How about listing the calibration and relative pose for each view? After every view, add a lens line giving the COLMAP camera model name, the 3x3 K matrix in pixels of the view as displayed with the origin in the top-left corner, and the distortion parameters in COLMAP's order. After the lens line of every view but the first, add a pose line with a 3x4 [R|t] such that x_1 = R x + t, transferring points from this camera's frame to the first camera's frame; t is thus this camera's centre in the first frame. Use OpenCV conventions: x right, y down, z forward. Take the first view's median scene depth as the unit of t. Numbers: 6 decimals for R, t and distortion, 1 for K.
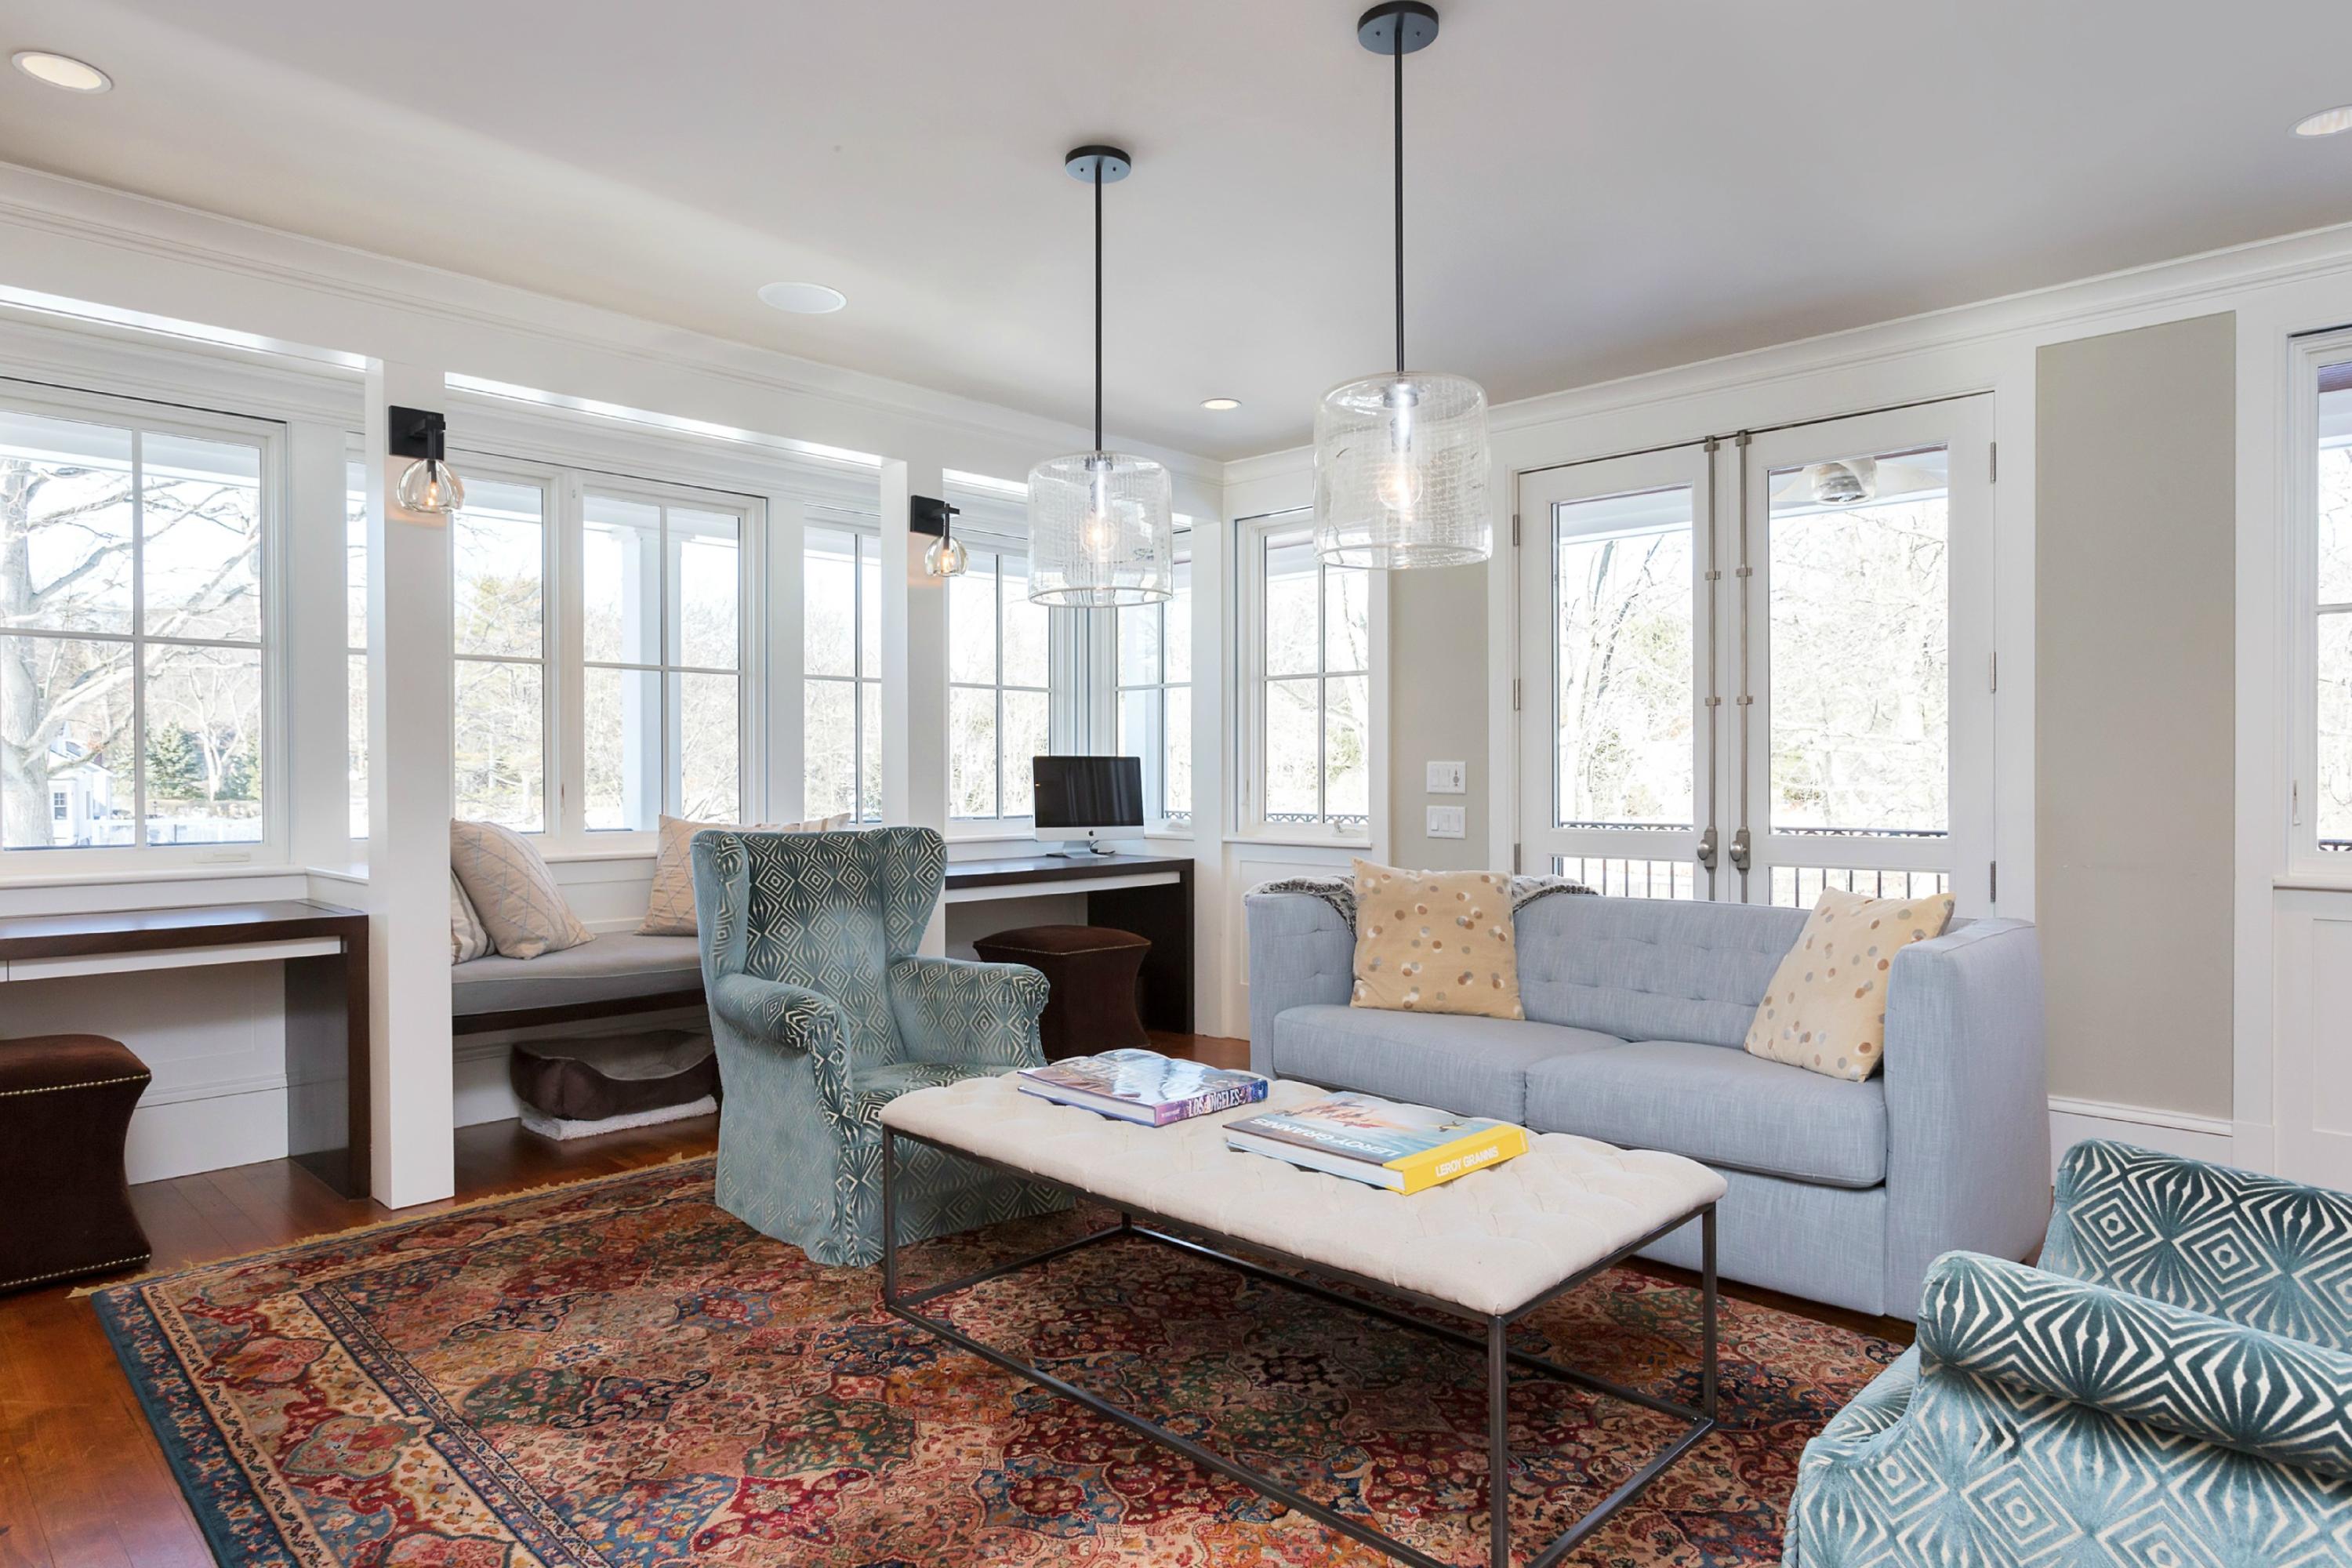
lens RADIAL K [[1310.5, 0, 1182.5], [0, 1310.5, 779.2], [0, 0, 1]] dist [0.002269, 0.000512]
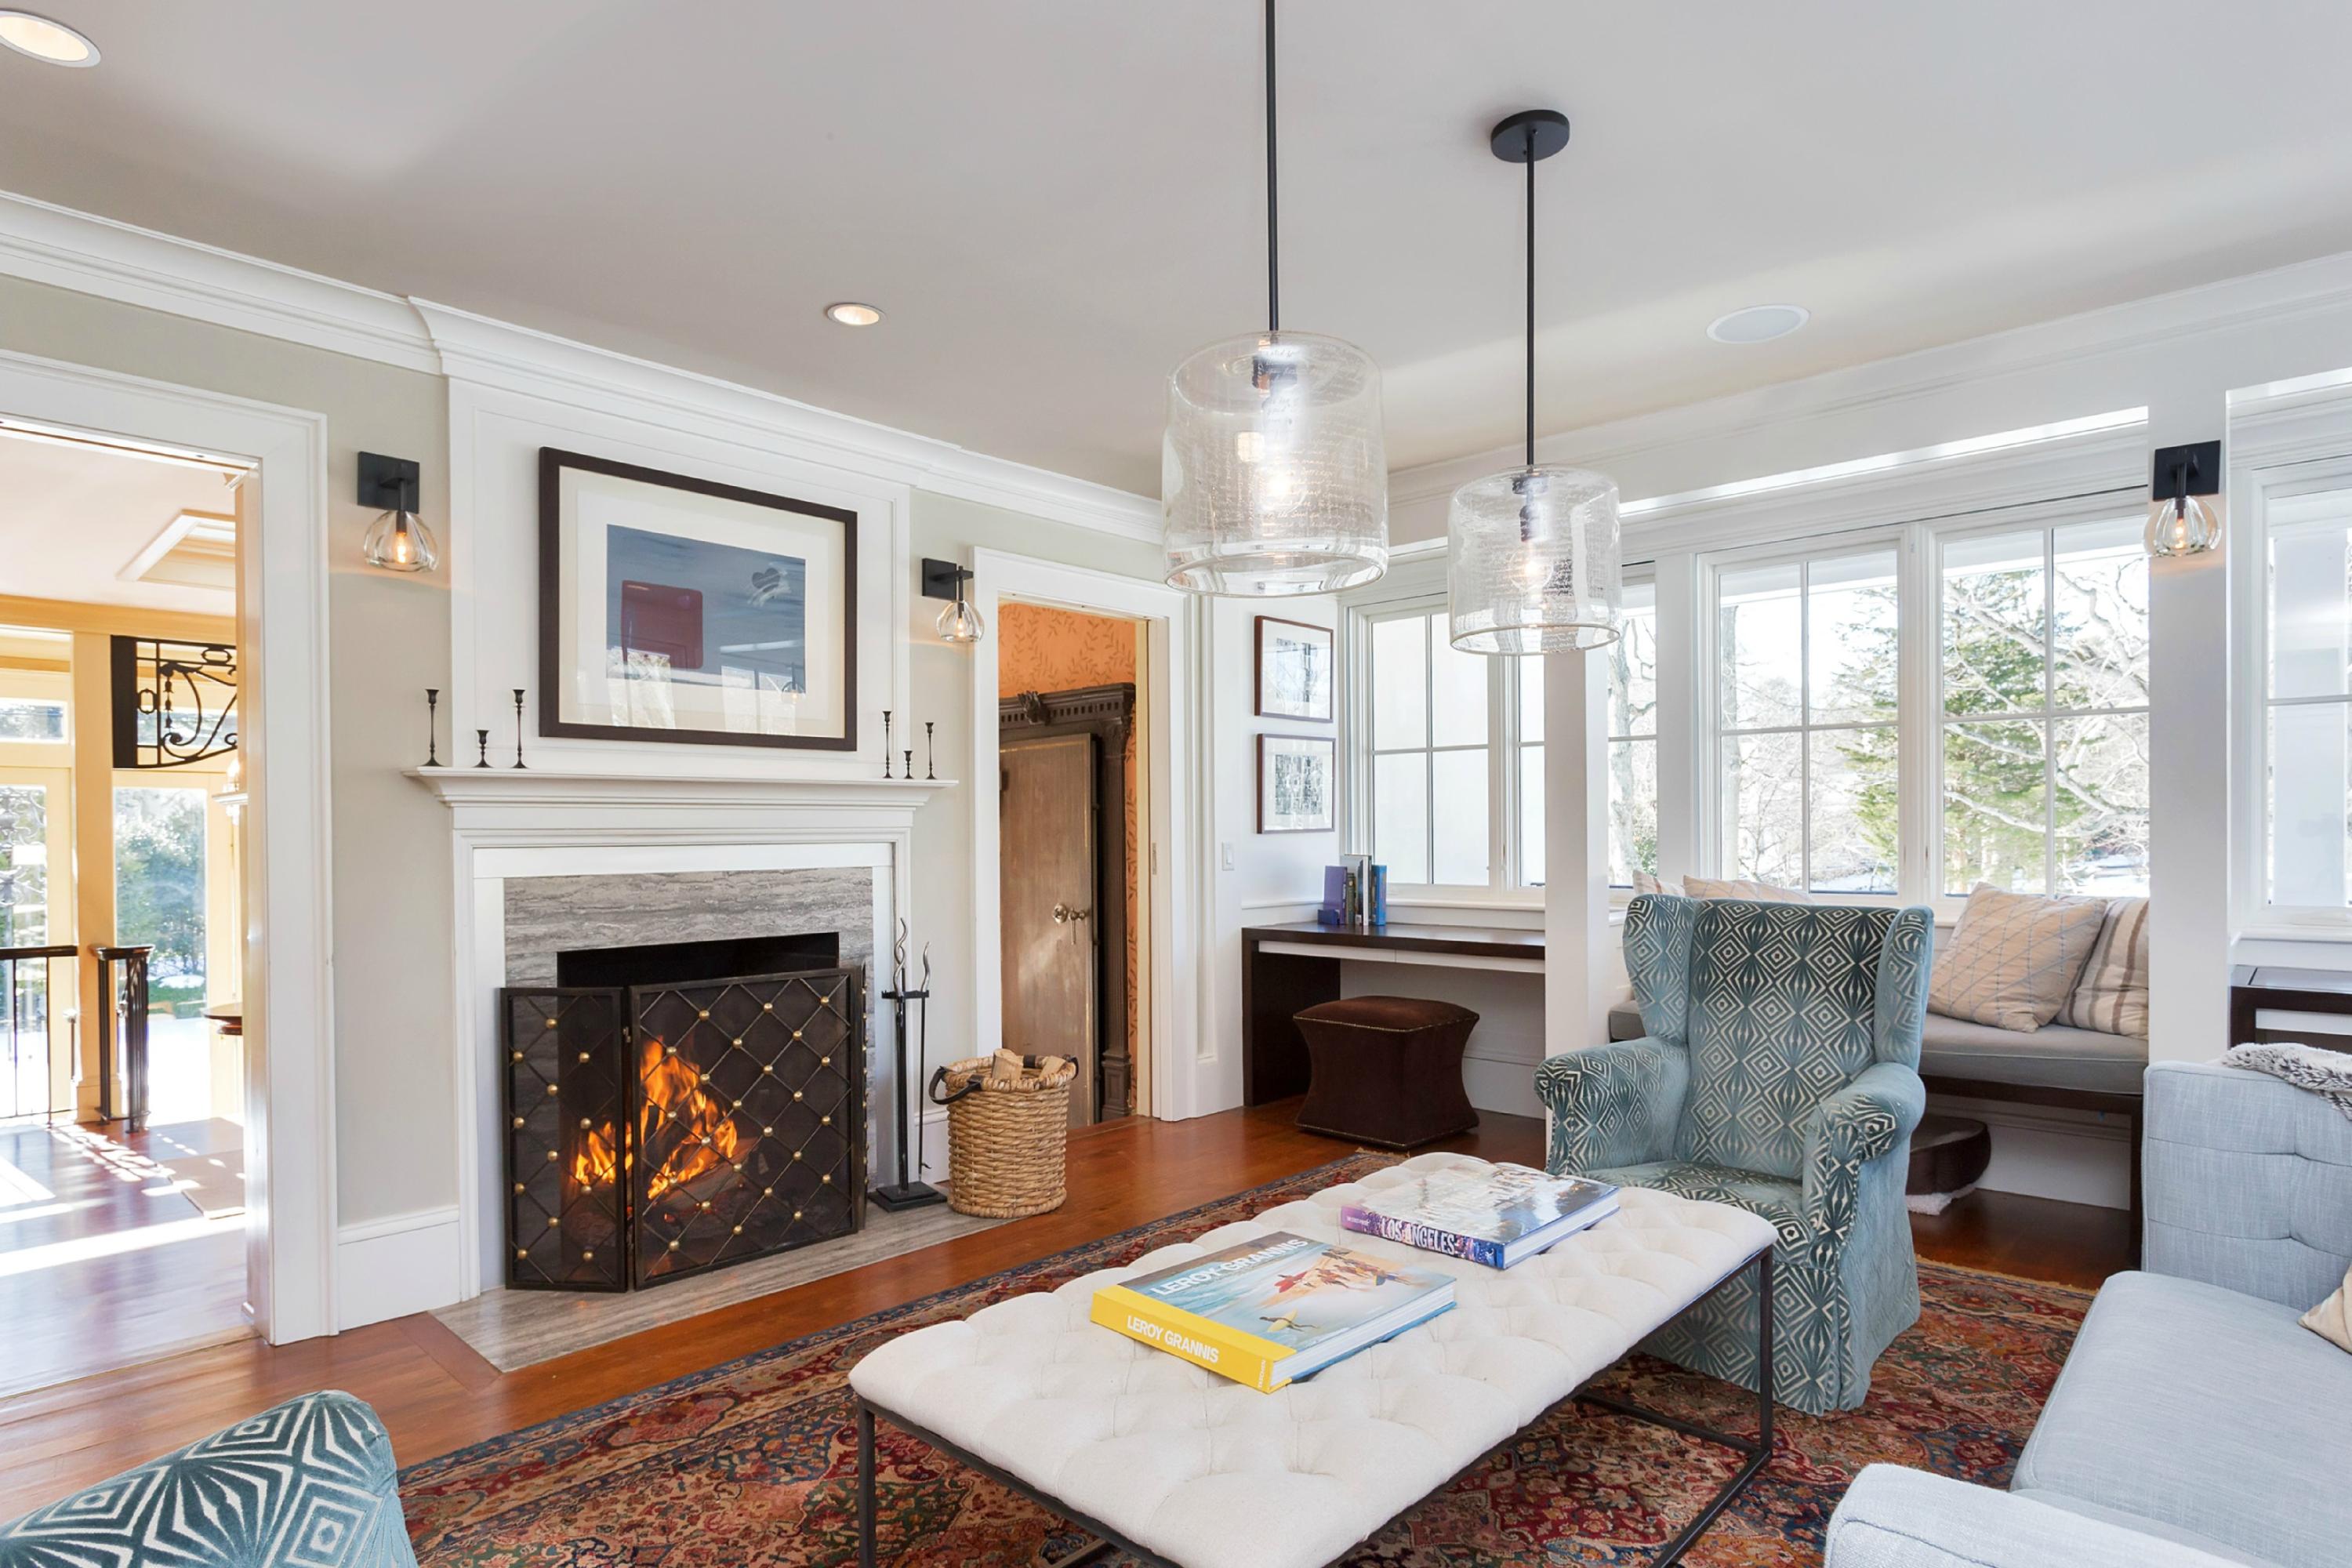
lens RADIAL K [[1248.1, 0, 1182.4], [0, 1248.1, 787.4], [0, 0, 1]] dist [-0.015623, 0.005574]
pose [[0.022324, -0.033123, -0.999202, 0.573719], [-0.009260, 0.999401, -0.033337, -0.007184], [0.999708, 0.009997, 0.022004, 0.583091]]
